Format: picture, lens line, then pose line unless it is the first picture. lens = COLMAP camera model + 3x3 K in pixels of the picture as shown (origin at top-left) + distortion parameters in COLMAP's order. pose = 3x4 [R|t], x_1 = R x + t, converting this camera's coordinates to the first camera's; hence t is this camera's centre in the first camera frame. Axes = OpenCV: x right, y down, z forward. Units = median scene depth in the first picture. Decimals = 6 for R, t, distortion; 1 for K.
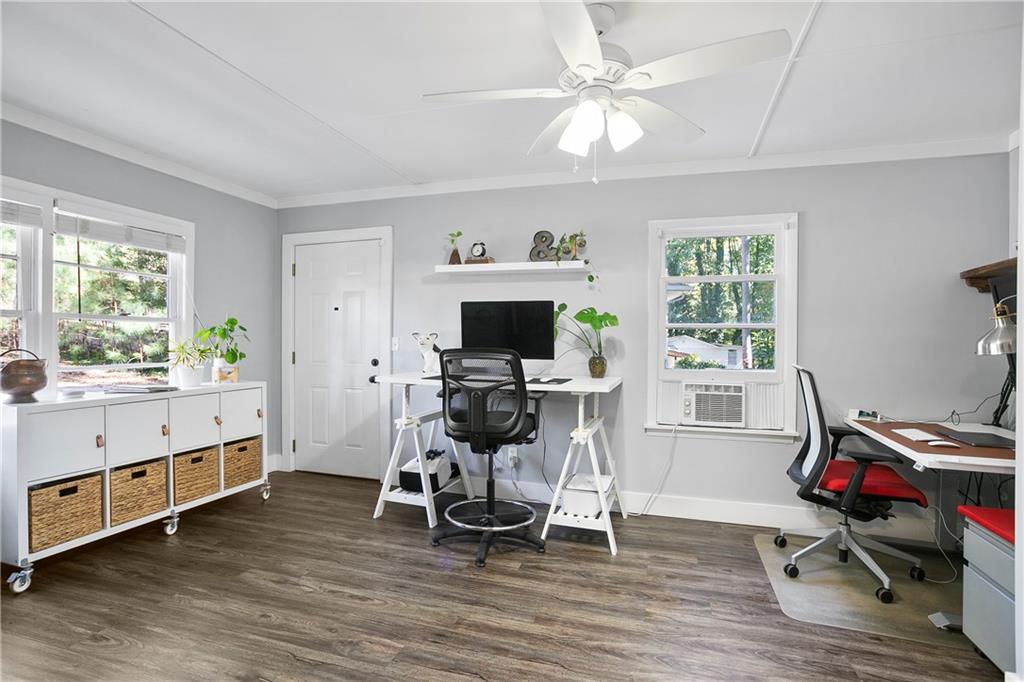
lens RADIAL K [[502.5, 0, 521.5], [0, 502.5, 338.3], [0, 0, 1]] dist [-0.043152, 0.015707]
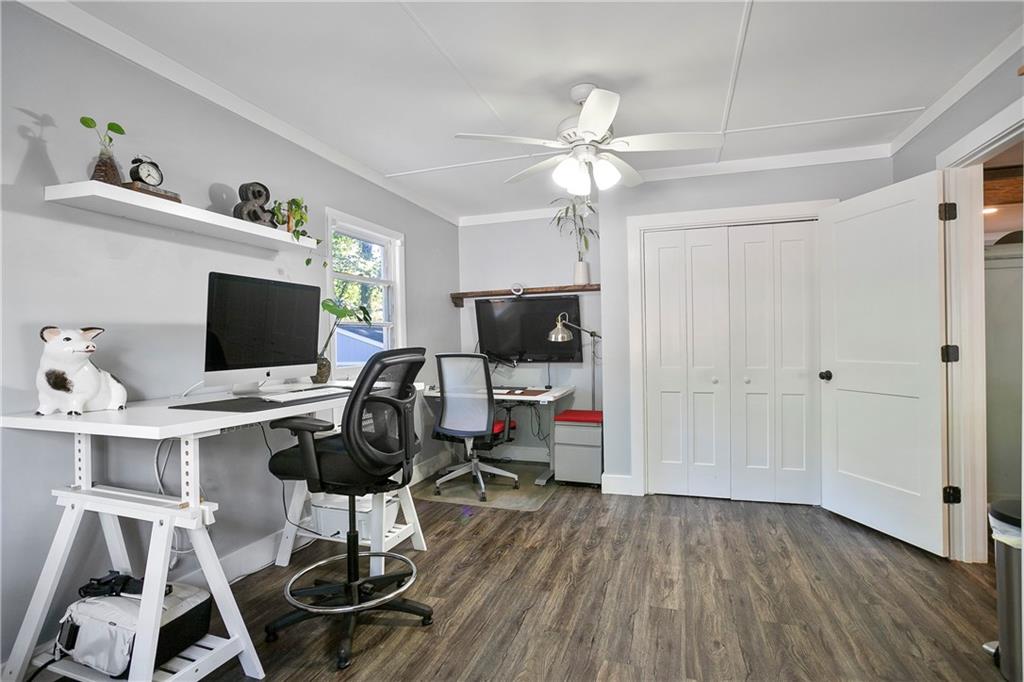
lens RADIAL K [[502.5, 0, 522.3], [0, 502.5, 337.5], [0, 0, 1]] dist [-0.043152, 0.015707]
pose [[0.011455, -0.007968, 0.999903, -0.946536], [0.014310, 0.999867, 0.007803, 0.002492], [-0.999832, 0.014219, 0.011568, 0.921156]]
